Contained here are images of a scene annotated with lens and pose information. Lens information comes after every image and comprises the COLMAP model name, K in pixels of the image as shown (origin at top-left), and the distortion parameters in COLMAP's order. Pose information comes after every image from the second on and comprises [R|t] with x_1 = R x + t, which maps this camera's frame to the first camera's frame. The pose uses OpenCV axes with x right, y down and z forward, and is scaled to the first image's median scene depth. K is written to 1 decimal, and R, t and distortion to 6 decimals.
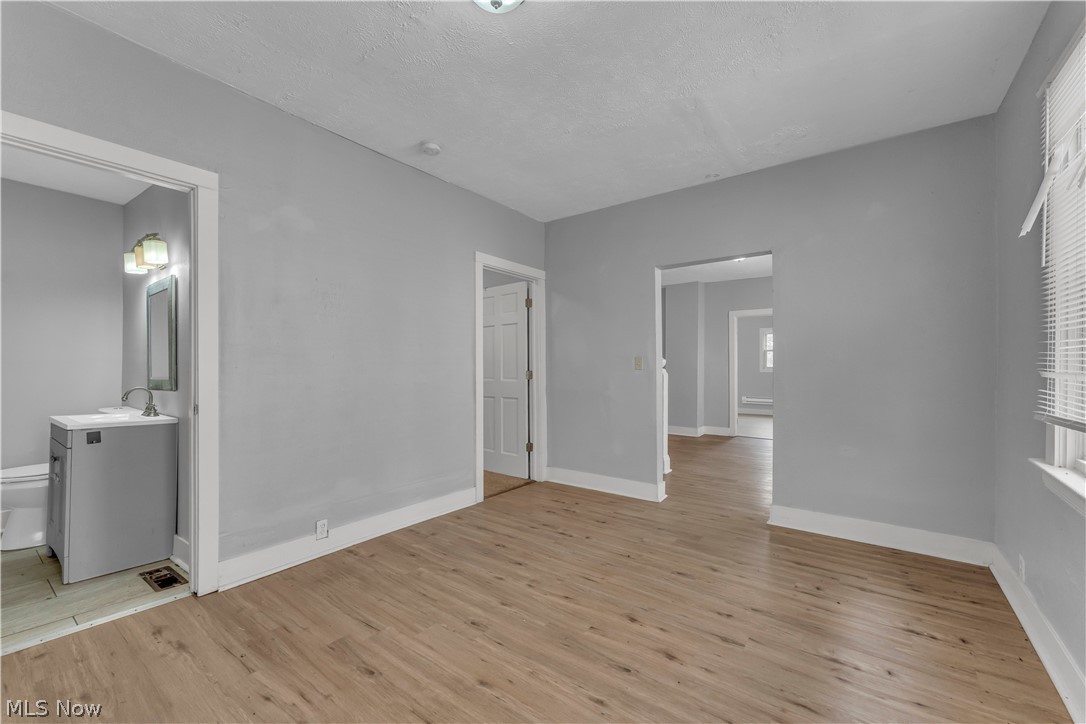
lens RADIAL K [[440.0, 0, 529.8], [0, 440.0, 366.6], [0, 0, 1]] dist [-0.001203, -0.000231]
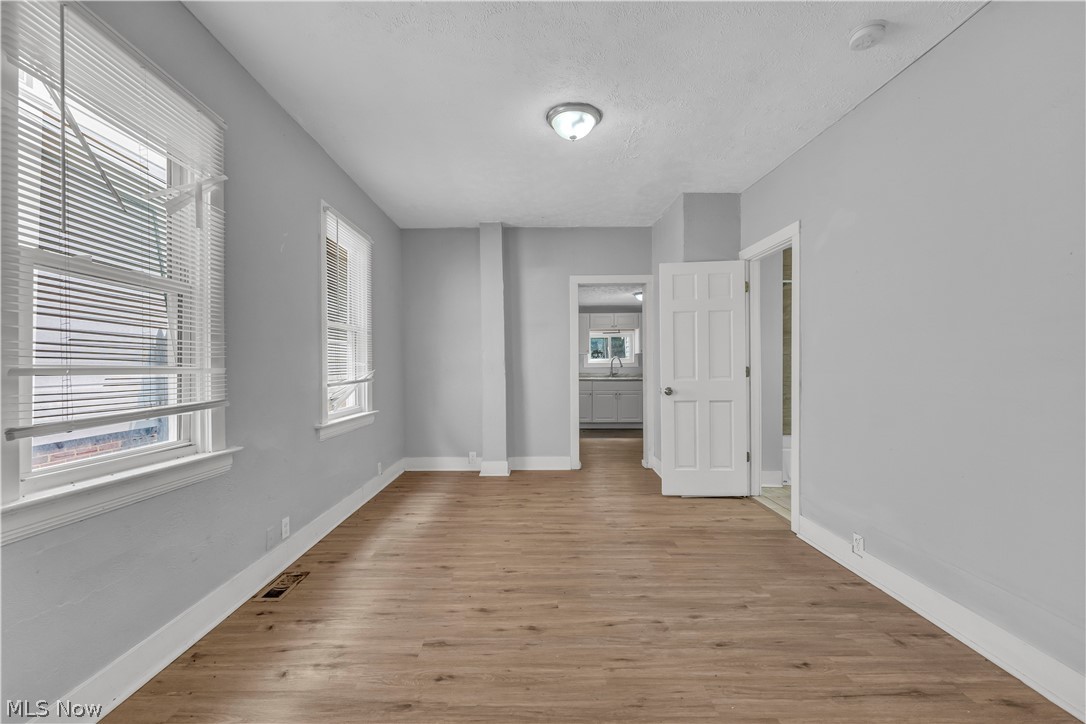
lens RADIAL K [[440.0, 0, 529.8], [0, 440.0, 366.6], [0, 0, 1]] dist [-0.001203, -0.000231]
pose [[-0.787354, -0.001396, -0.616500, 0.803882], [-0.004814, 0.999981, 0.003884, 0.007909], [0.616483, 0.006025, -0.787345, 1.698838]]
